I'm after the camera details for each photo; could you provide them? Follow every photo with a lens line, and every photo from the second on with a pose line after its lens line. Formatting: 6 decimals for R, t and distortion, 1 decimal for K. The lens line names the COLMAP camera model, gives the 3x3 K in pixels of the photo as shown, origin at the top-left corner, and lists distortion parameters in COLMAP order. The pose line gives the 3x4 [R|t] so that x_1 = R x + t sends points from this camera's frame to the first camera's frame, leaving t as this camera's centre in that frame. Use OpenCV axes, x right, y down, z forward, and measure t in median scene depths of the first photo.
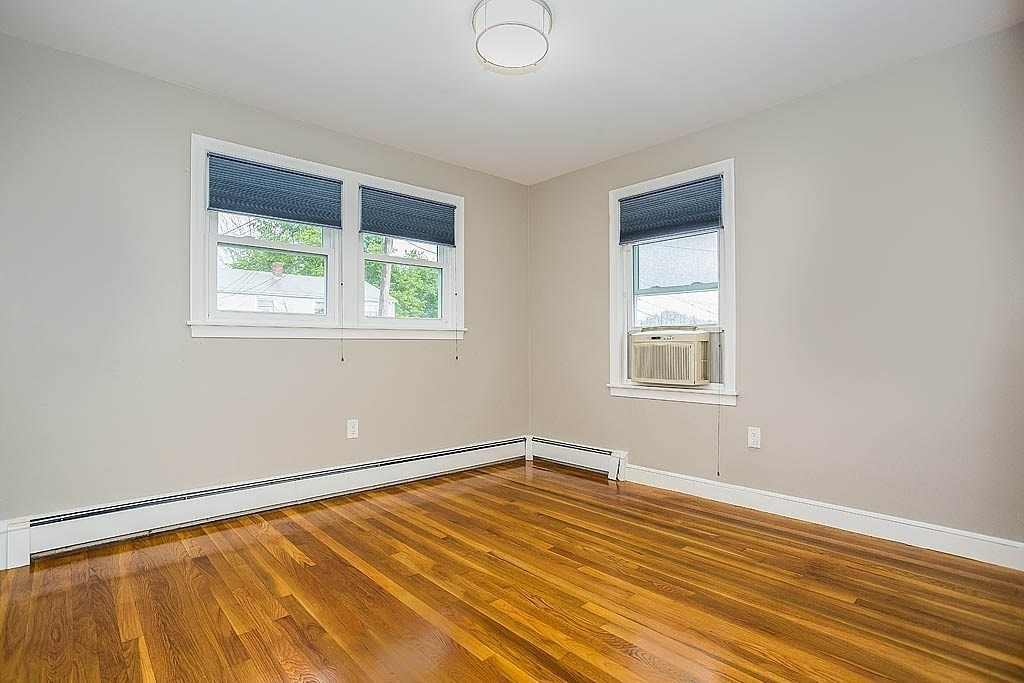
lens RADIAL K [[511.4, 0, 507.2], [0, 511.4, 328.2], [0, 0, 1]] dist [-0.065497, 0.030005]
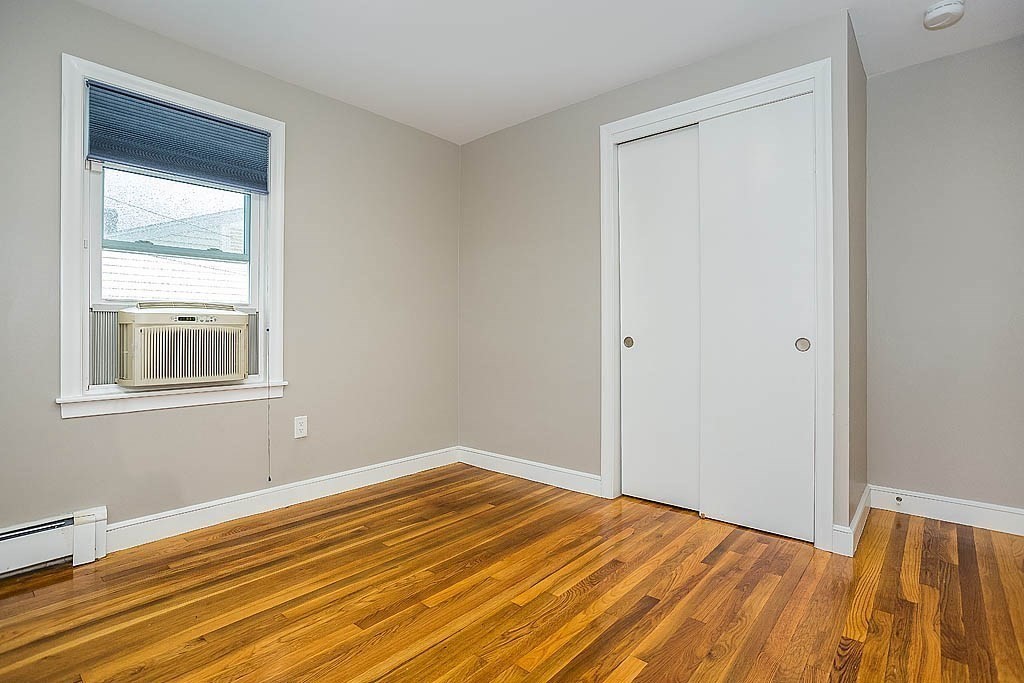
lens RADIAL K [[511.4, 0, 507.2], [0, 511.4, 328.2], [0, 0, 1]] dist [-0.065497, 0.030005]
pose [[-0.136926, 0.005517, 0.990566, -0.506246], [-0.033109, 0.999400, -0.010143, 0.027906], [-0.990028, -0.034186, -0.136661, 0.754639]]
